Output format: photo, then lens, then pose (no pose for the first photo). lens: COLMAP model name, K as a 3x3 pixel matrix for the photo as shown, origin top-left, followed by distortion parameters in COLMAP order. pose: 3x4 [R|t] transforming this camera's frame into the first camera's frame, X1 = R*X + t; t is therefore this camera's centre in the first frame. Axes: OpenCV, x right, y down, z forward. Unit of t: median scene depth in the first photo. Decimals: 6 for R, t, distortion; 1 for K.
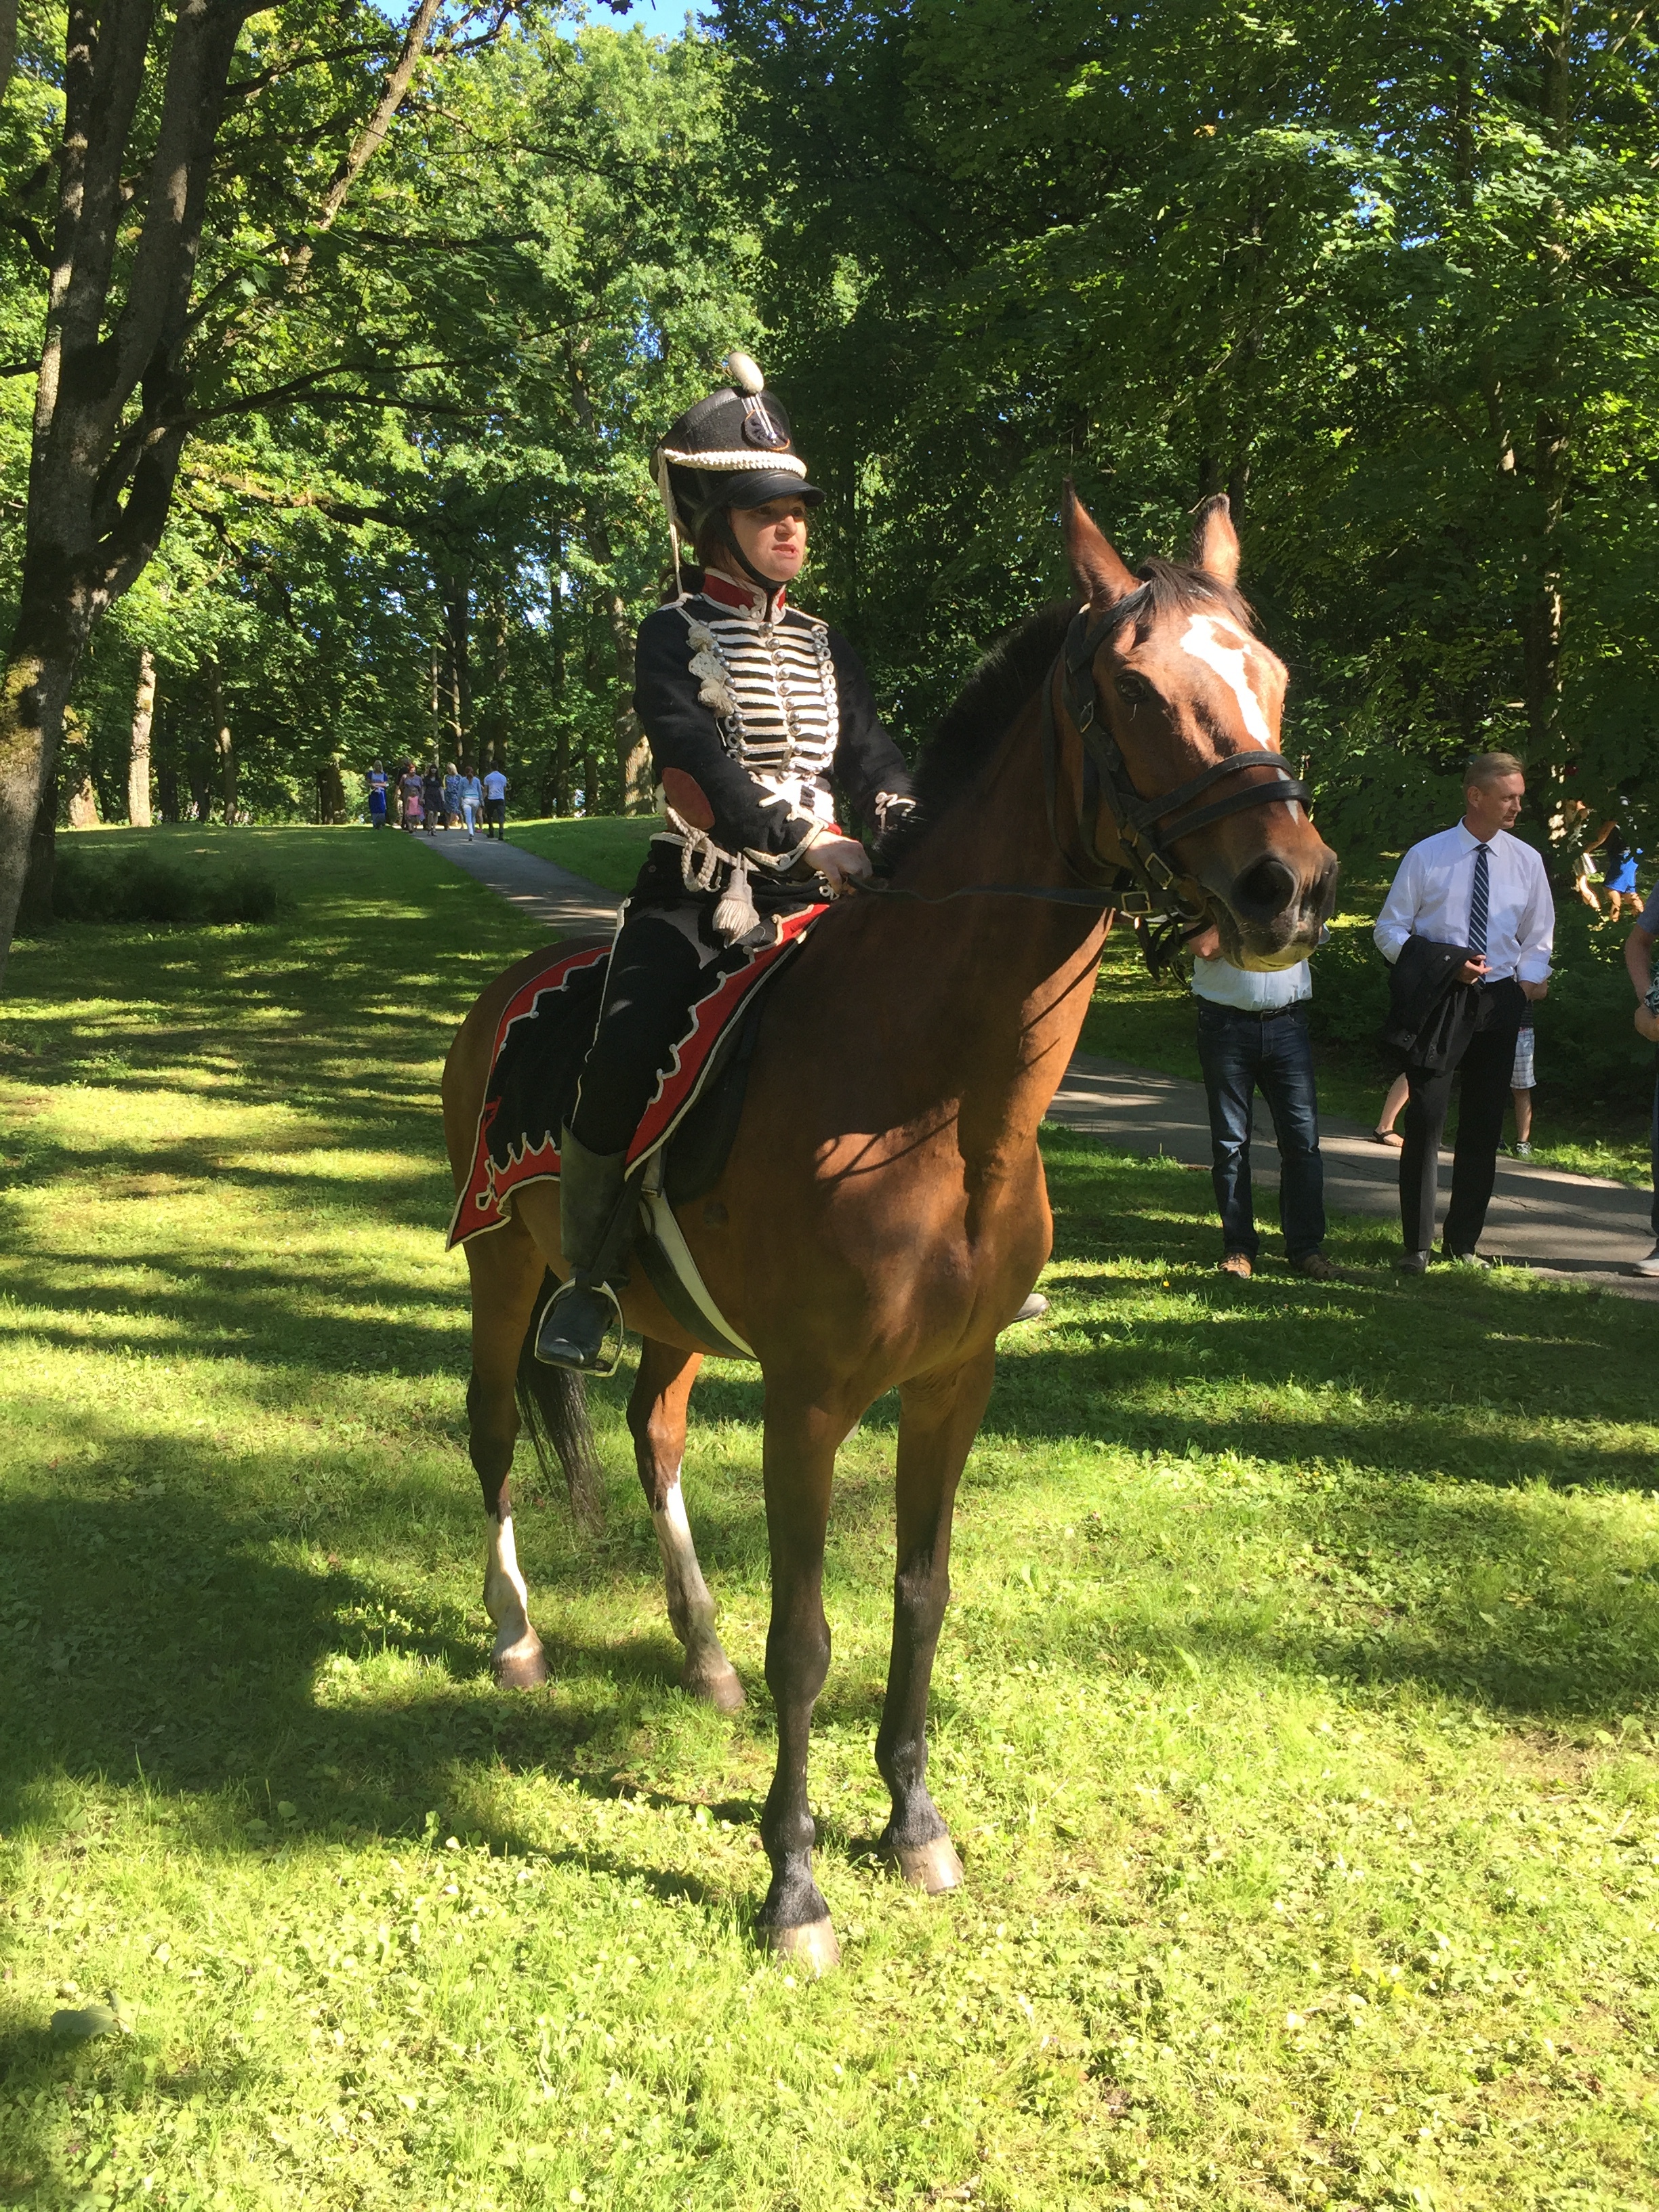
lens RADIAL K [[1821.0, 0, 746.6], [0, 1821.0, 1108.9], [0, 0, 1]] dist [0.097936, -0.131506]
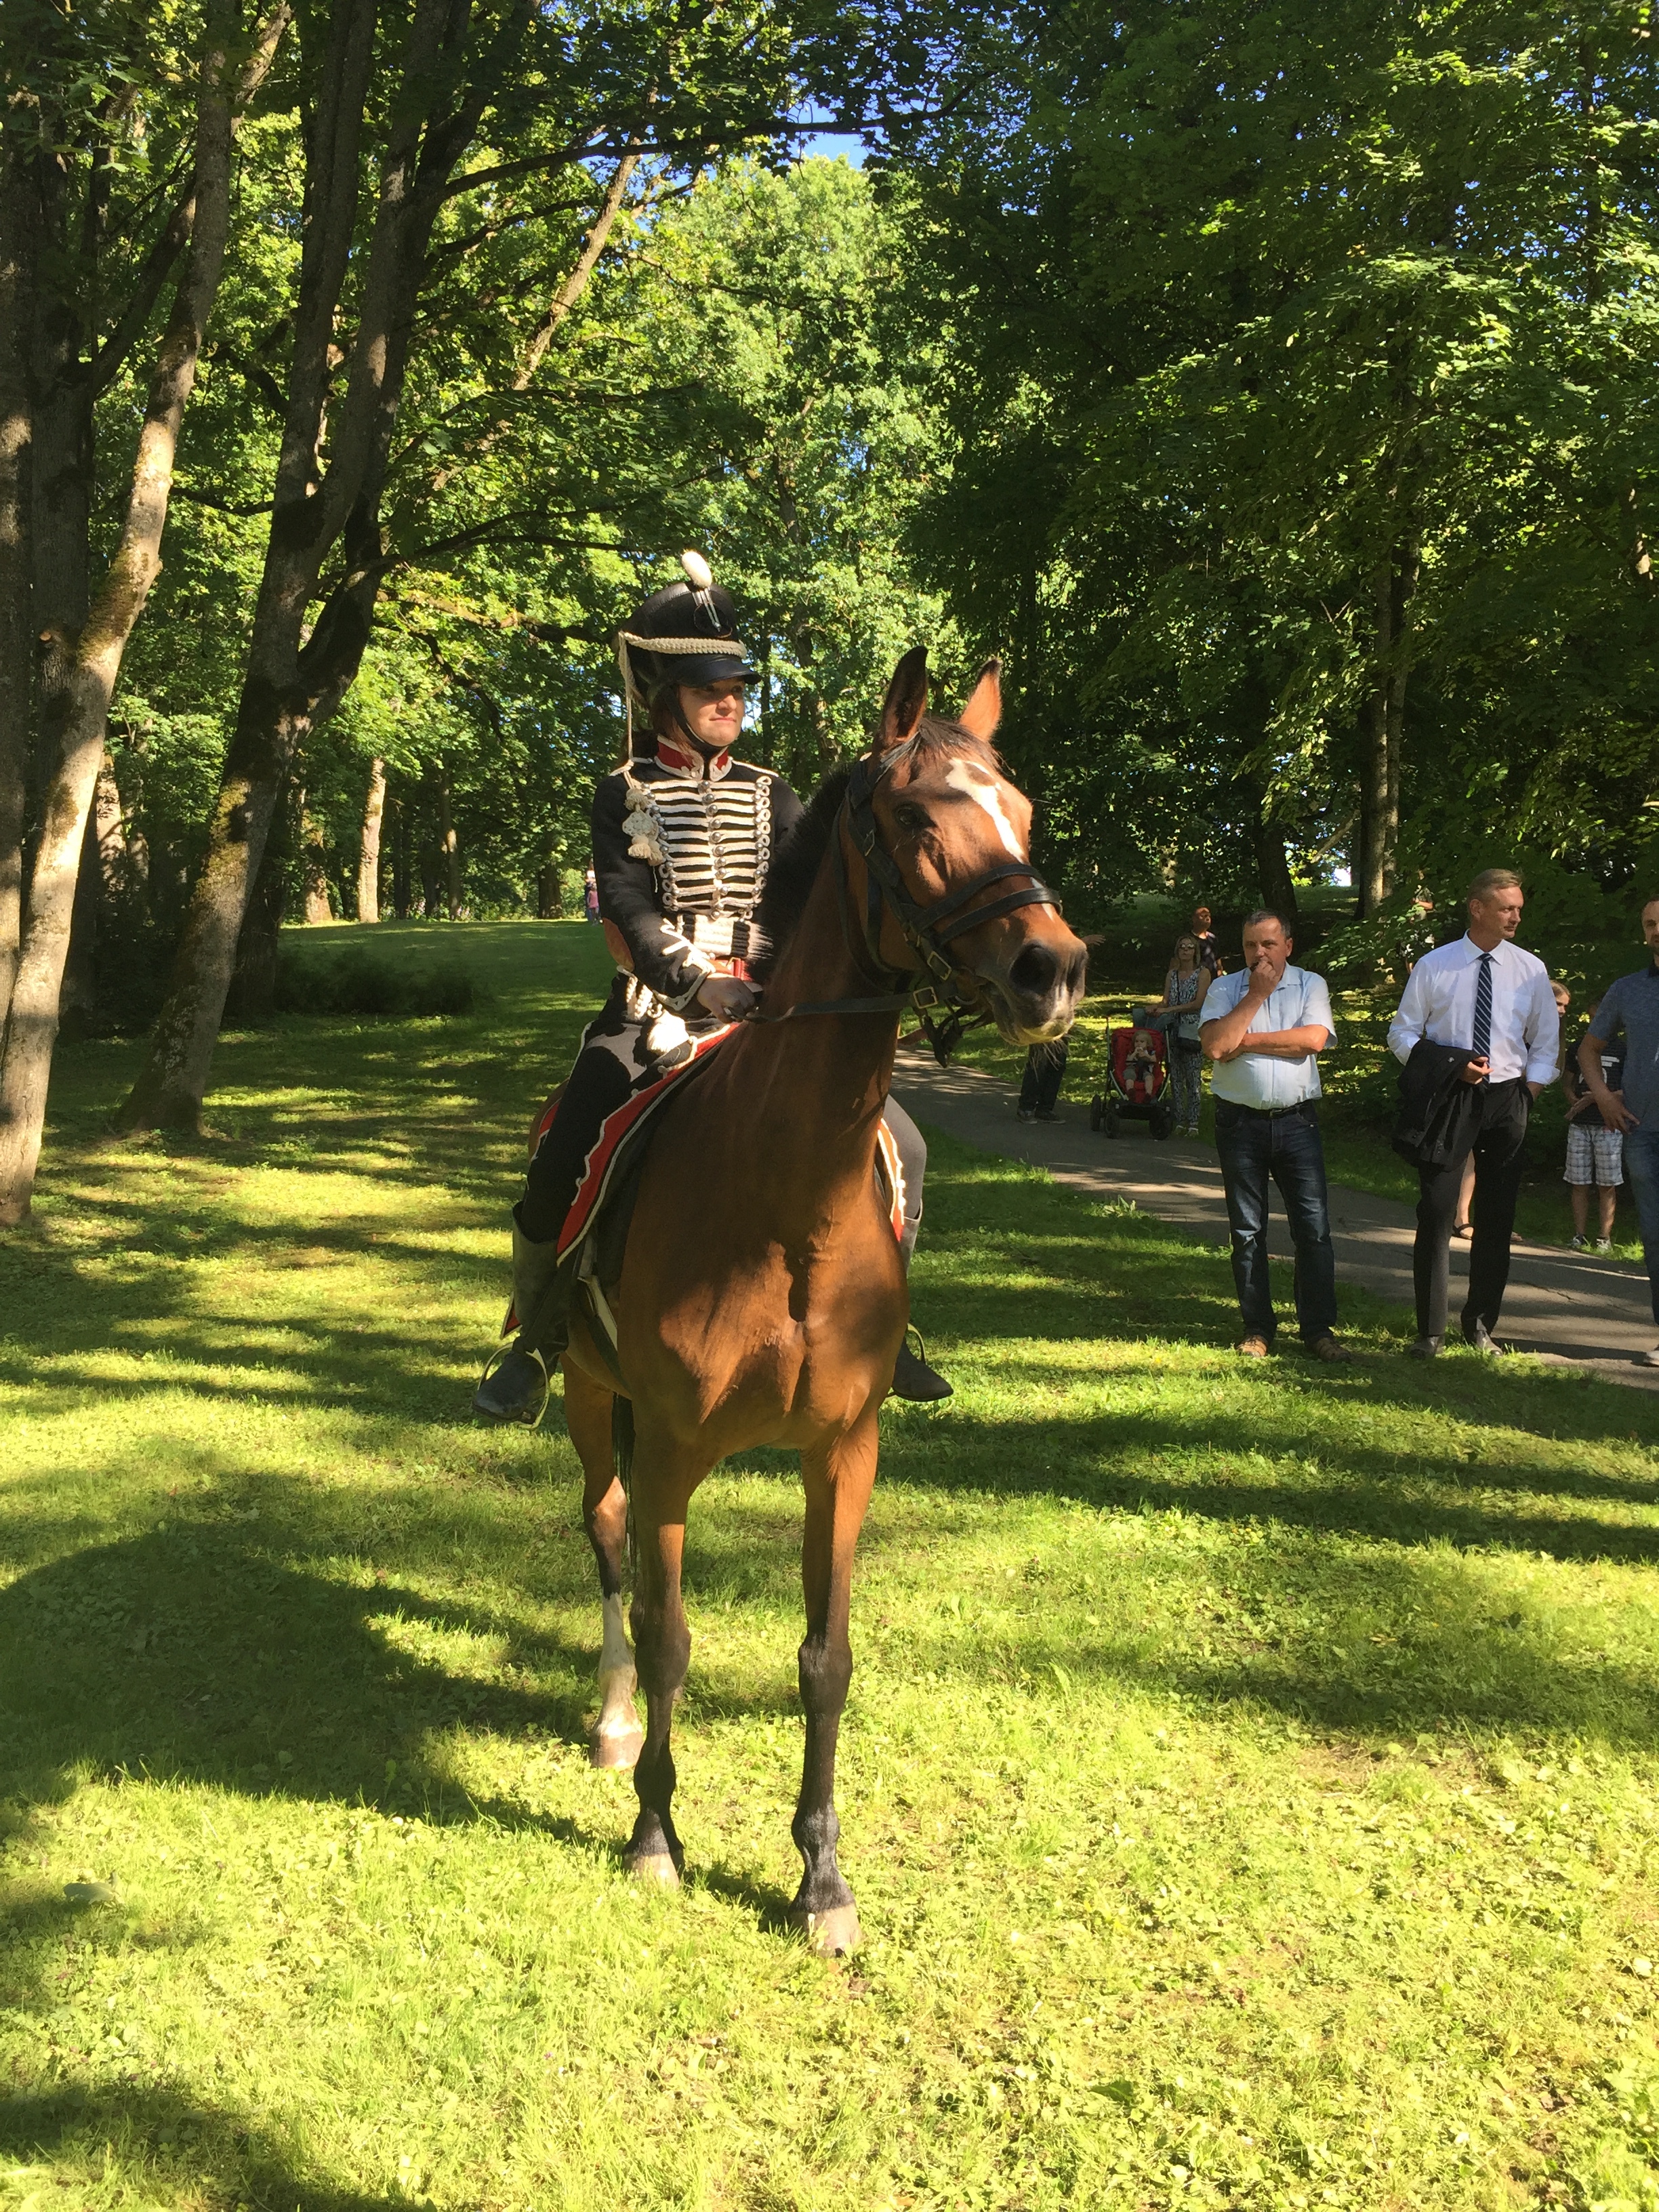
lens RADIAL K [[1827.4, 0, 737.6], [0, 1827.4, 1106.8], [0, 0, 1]] dist [0.094296, -0.131126]
pose [[0.992308, 0.006696, -0.123609, 0.097527], [-0.012832, 0.998721, -0.048911, 0.002430], [0.123124, 0.050121, 0.991125, -0.098623]]
